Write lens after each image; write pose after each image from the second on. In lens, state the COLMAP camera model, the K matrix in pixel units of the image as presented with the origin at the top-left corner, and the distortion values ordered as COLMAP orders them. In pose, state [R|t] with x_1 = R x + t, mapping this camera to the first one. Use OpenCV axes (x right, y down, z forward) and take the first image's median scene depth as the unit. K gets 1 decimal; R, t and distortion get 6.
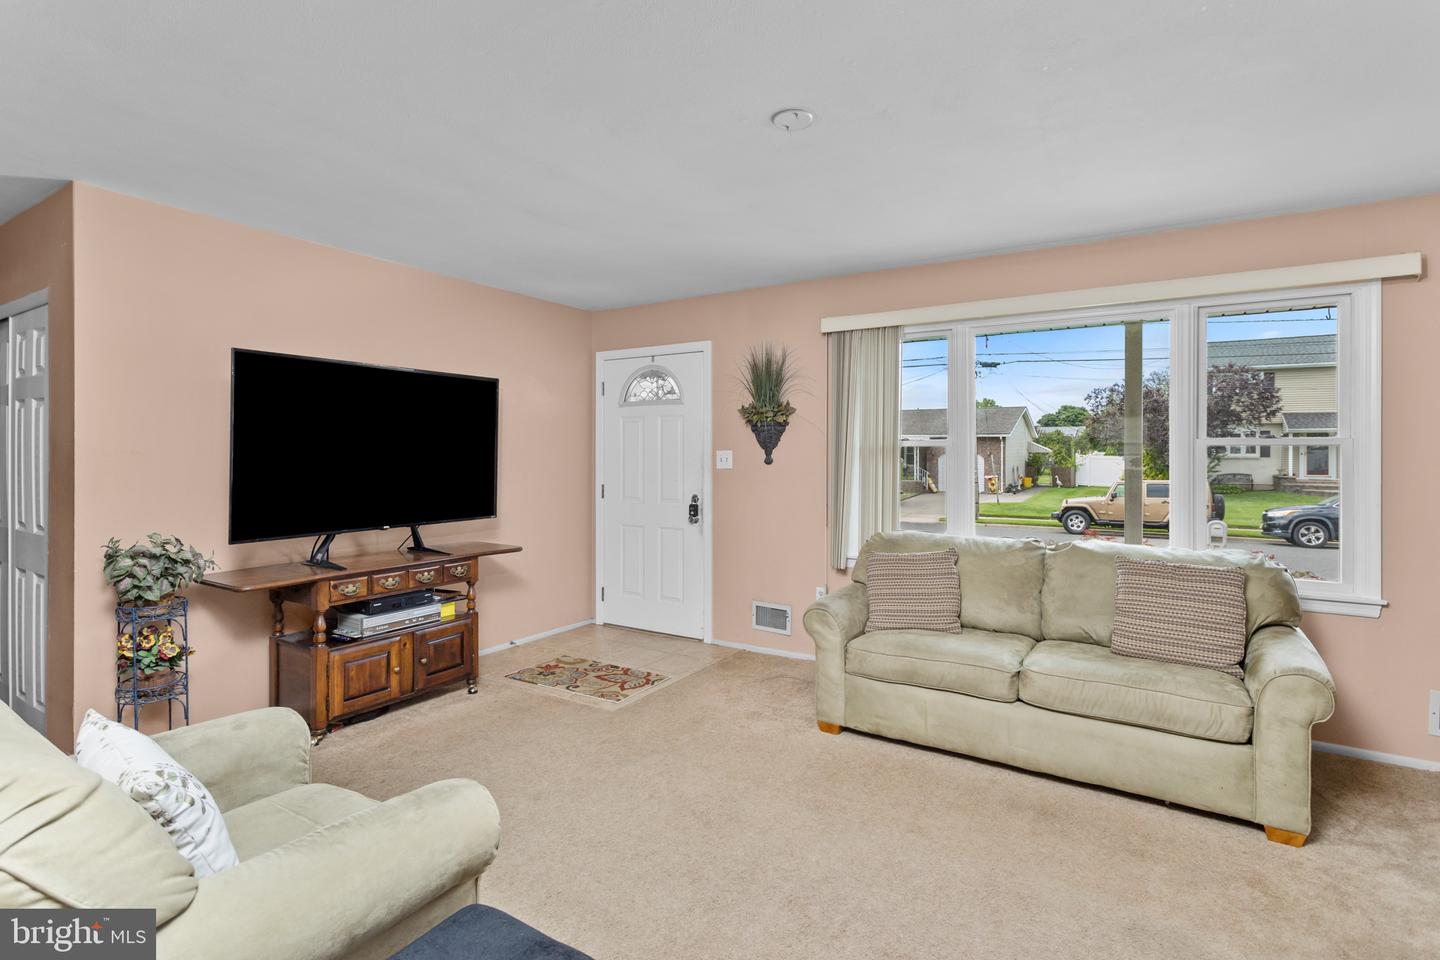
lens RADIAL K [[705.7, 0, 699.0], [0, 705.7, 457.5], [0, 0, 1]] dist [0.002564, 0.000248]
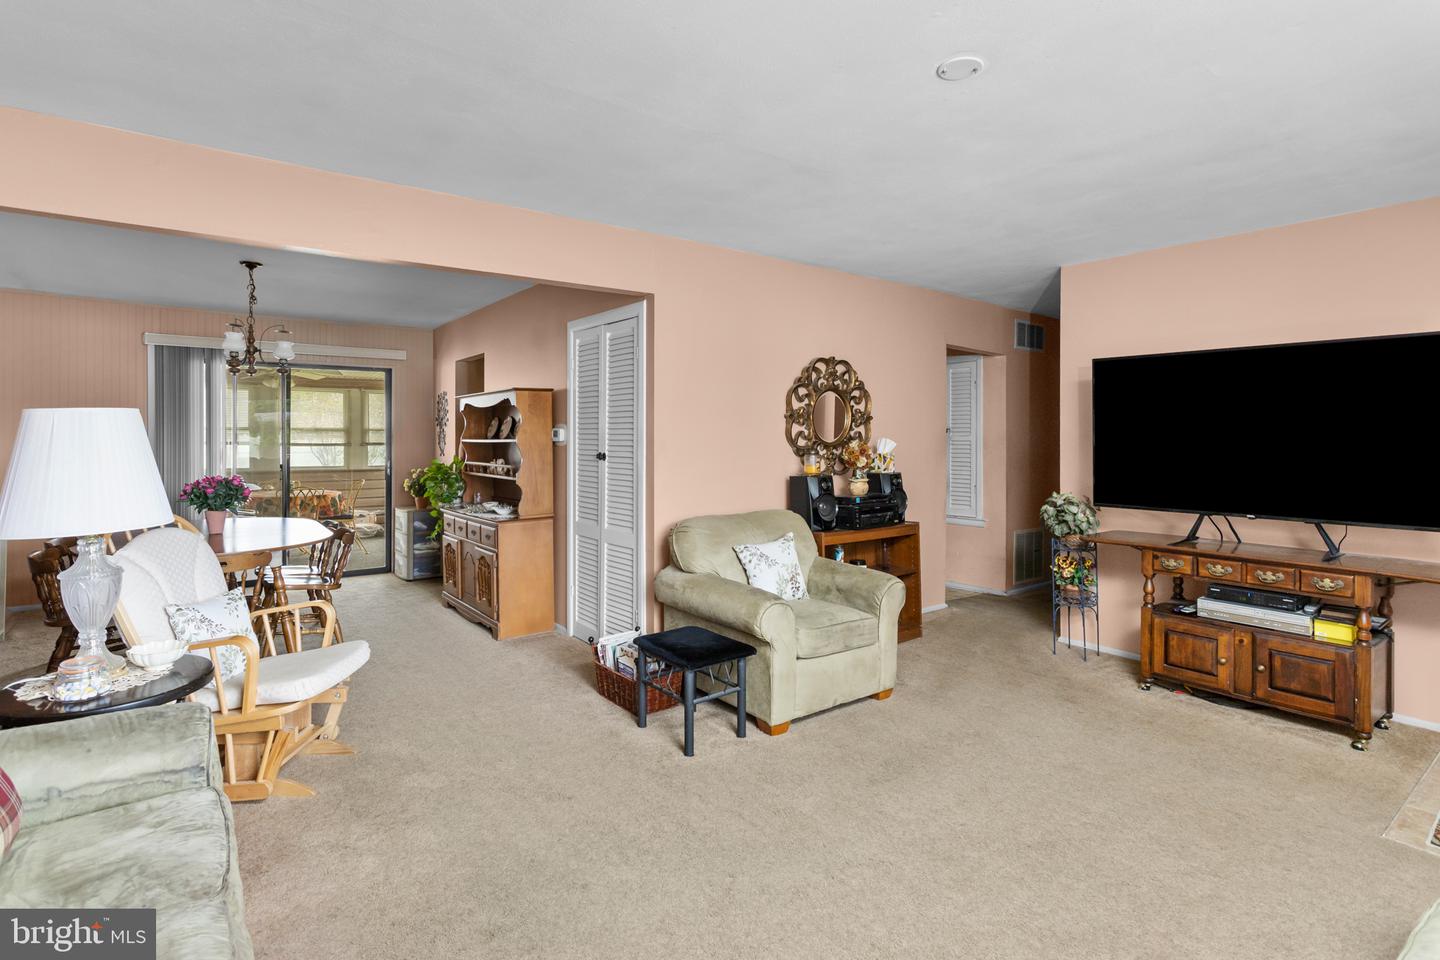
lens RADIAL K [[705.7, 0, 699.0], [0, 705.7, 457.5], [0, 0, 1]] dist [0.002564, 0.000248]
pose [[-0.345948, 0.033280, -0.937663, 0.720753], [-0.002606, 0.999333, 0.036430, -0.012697], [0.938250, 0.015046, -0.345630, 0.653021]]
